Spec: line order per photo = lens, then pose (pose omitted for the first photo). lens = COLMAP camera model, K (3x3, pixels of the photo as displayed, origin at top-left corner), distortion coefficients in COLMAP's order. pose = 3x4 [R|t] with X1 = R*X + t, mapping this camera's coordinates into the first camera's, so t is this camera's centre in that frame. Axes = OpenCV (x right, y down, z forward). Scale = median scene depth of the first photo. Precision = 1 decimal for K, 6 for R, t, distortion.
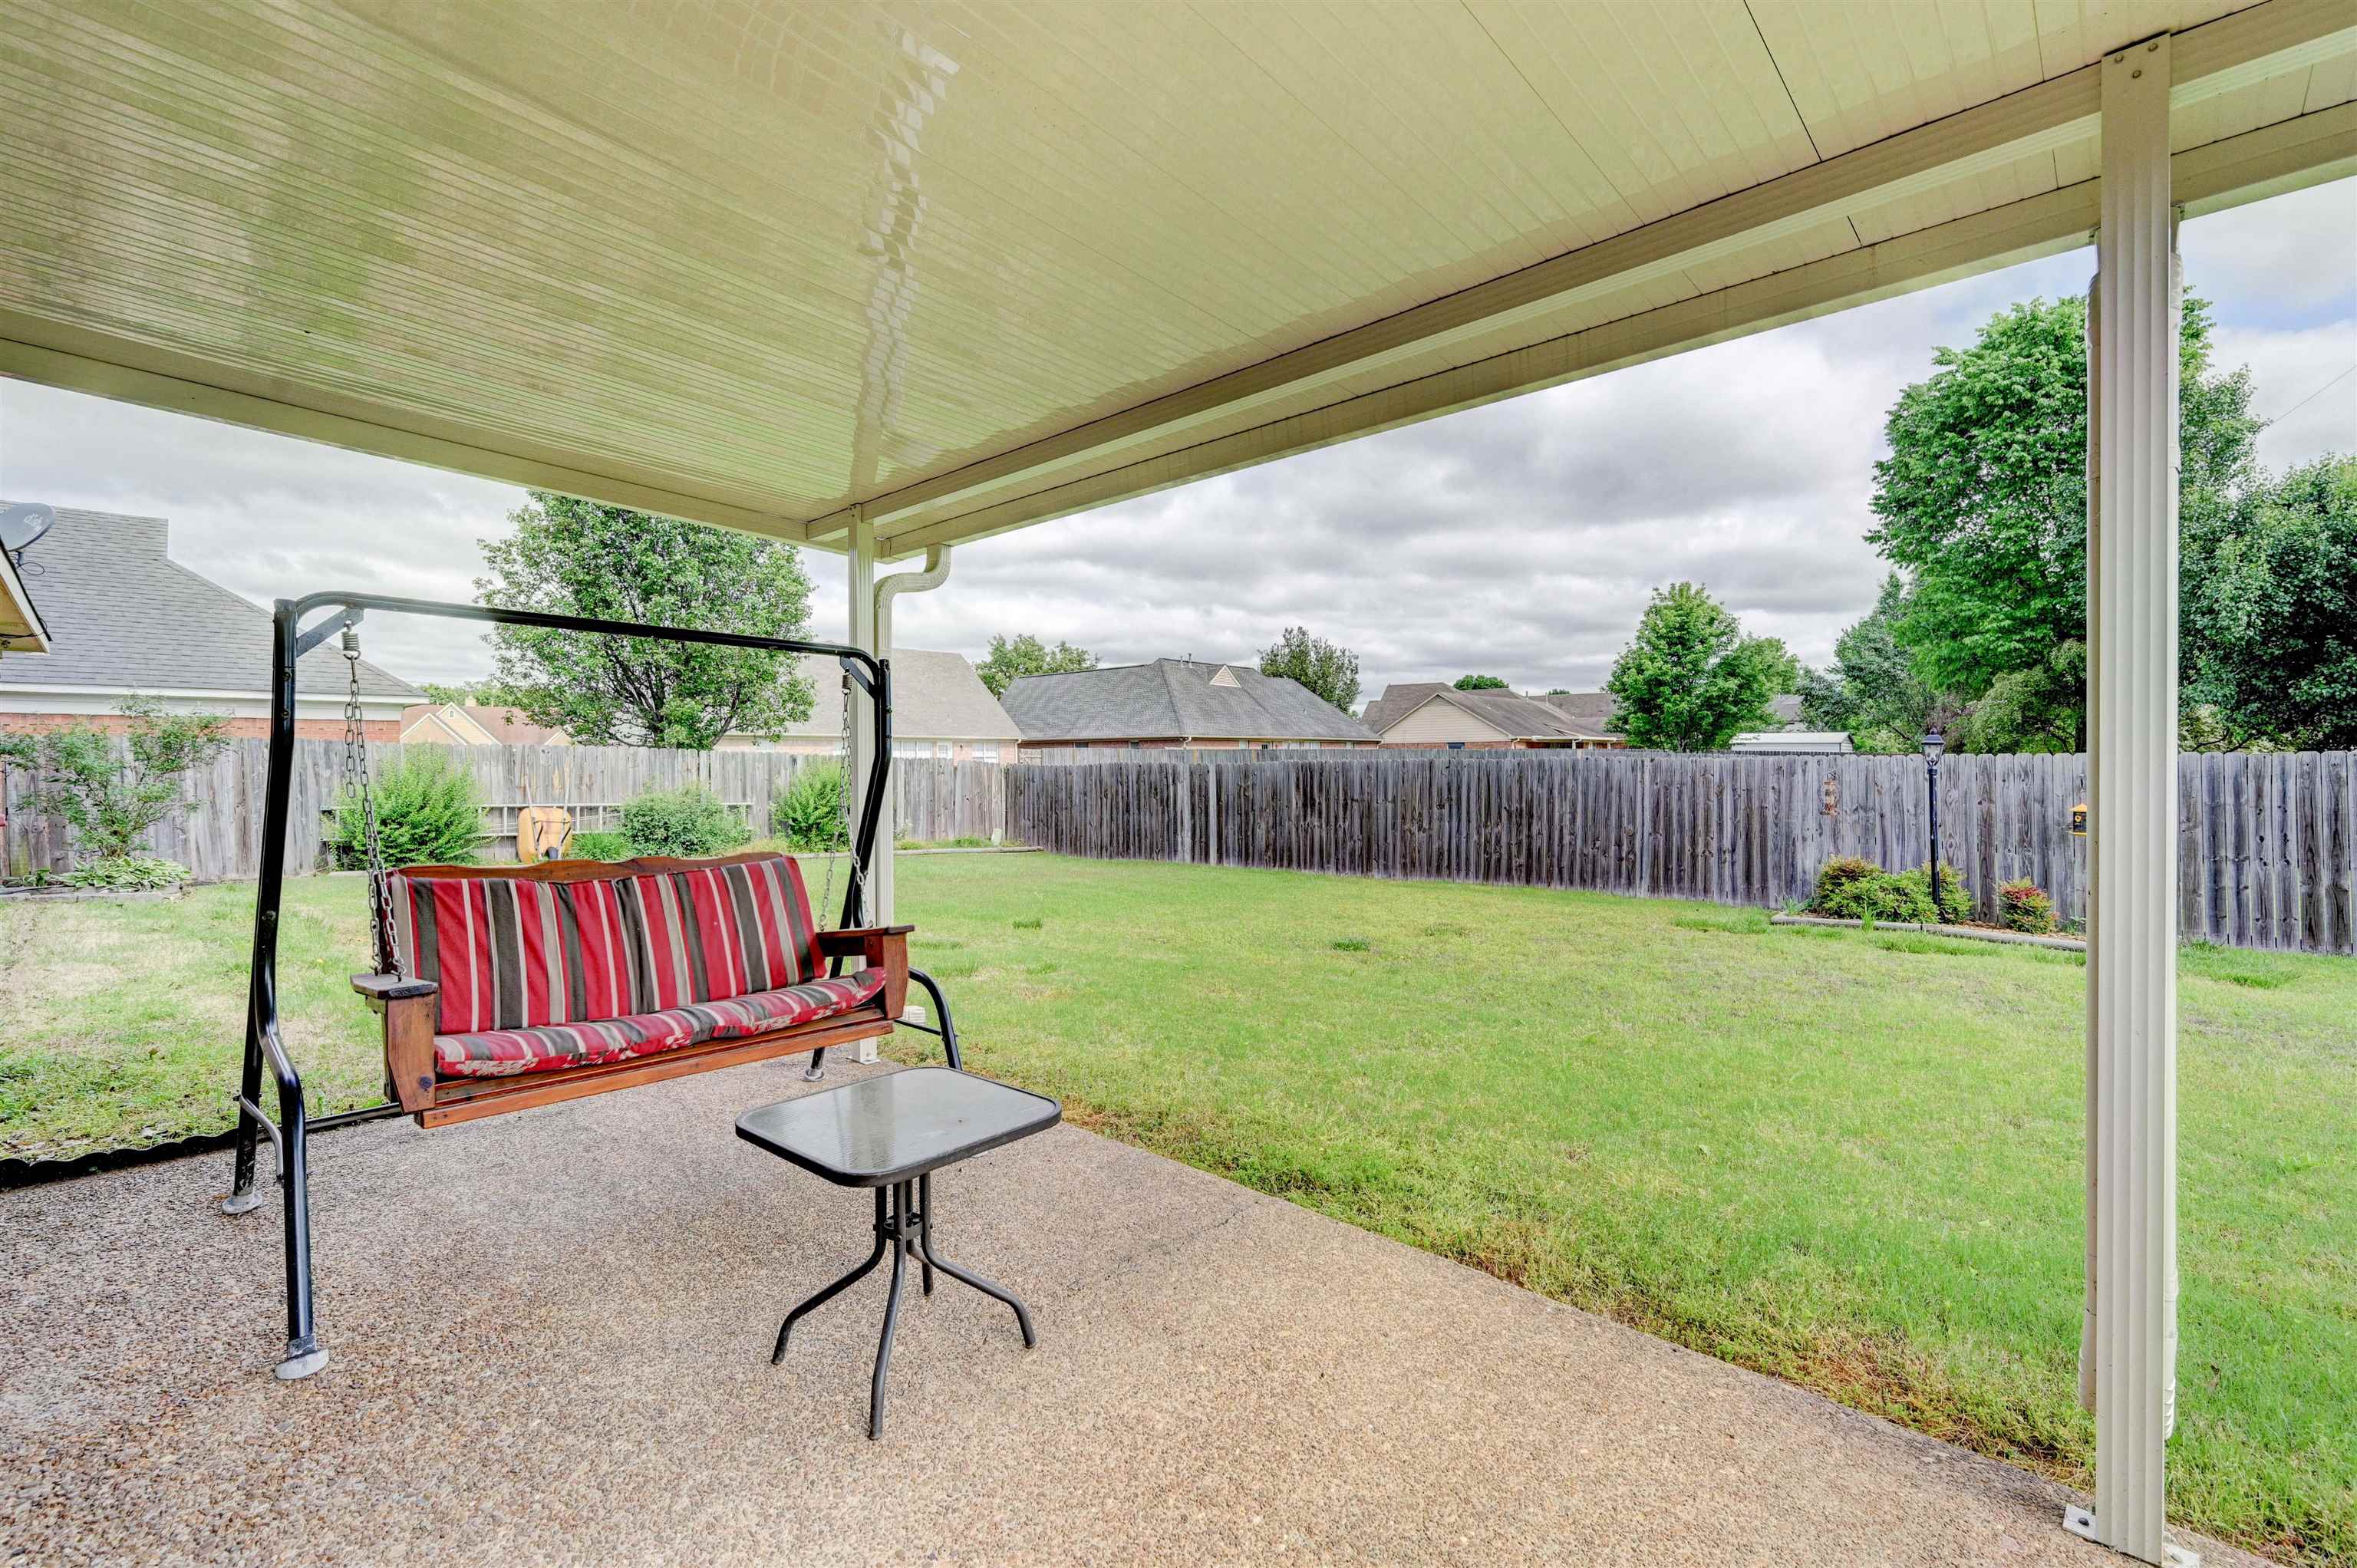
lens RADIAL K [[1023.2, 0, 1166.6], [0, 1023.2, 779.4], [0, 0, 1]] dist [-0.000352, 0.000699]
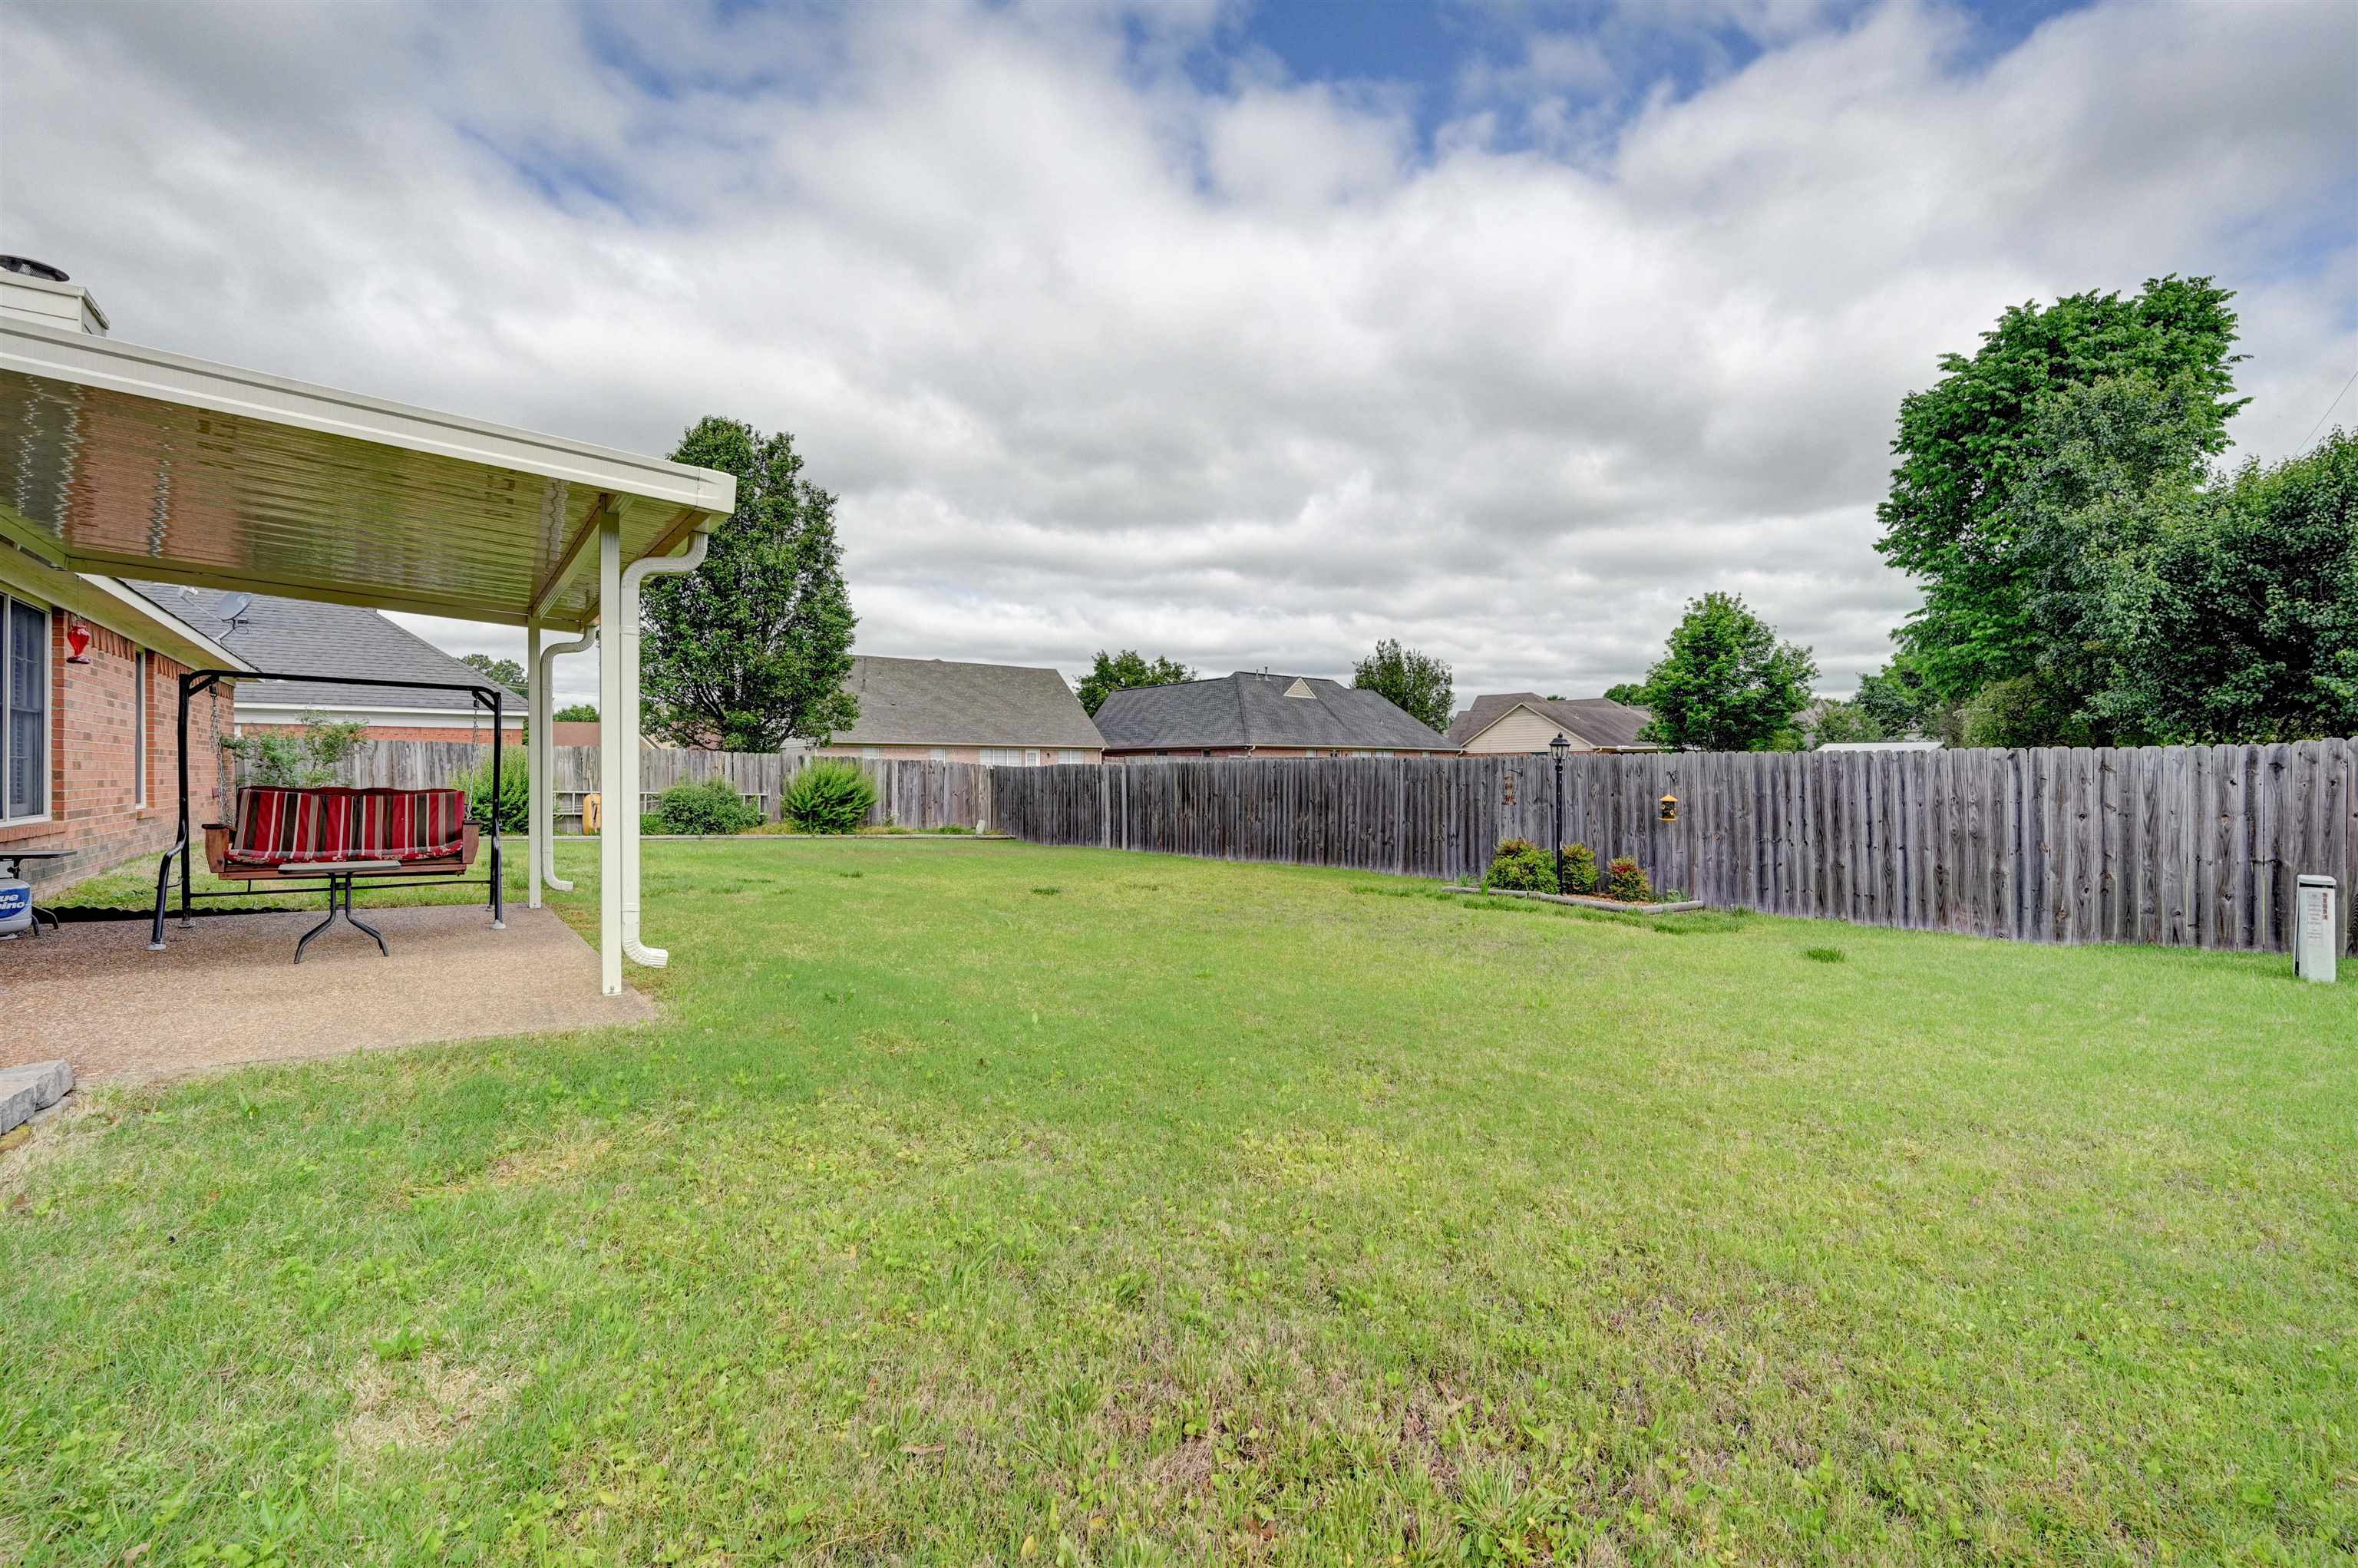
lens RADIAL K [[1023.7, 0, 1167.1], [0, 1023.7, 779.4], [0, 0, 1]] dist [-0.000352, 0.000699]
pose [[0.985783, 0.007303, -0.167865, 0.258445], [-0.009143, 0.999906, -0.010192, 0.011830], [0.167775, 0.011582, 0.985757, -0.142854]]
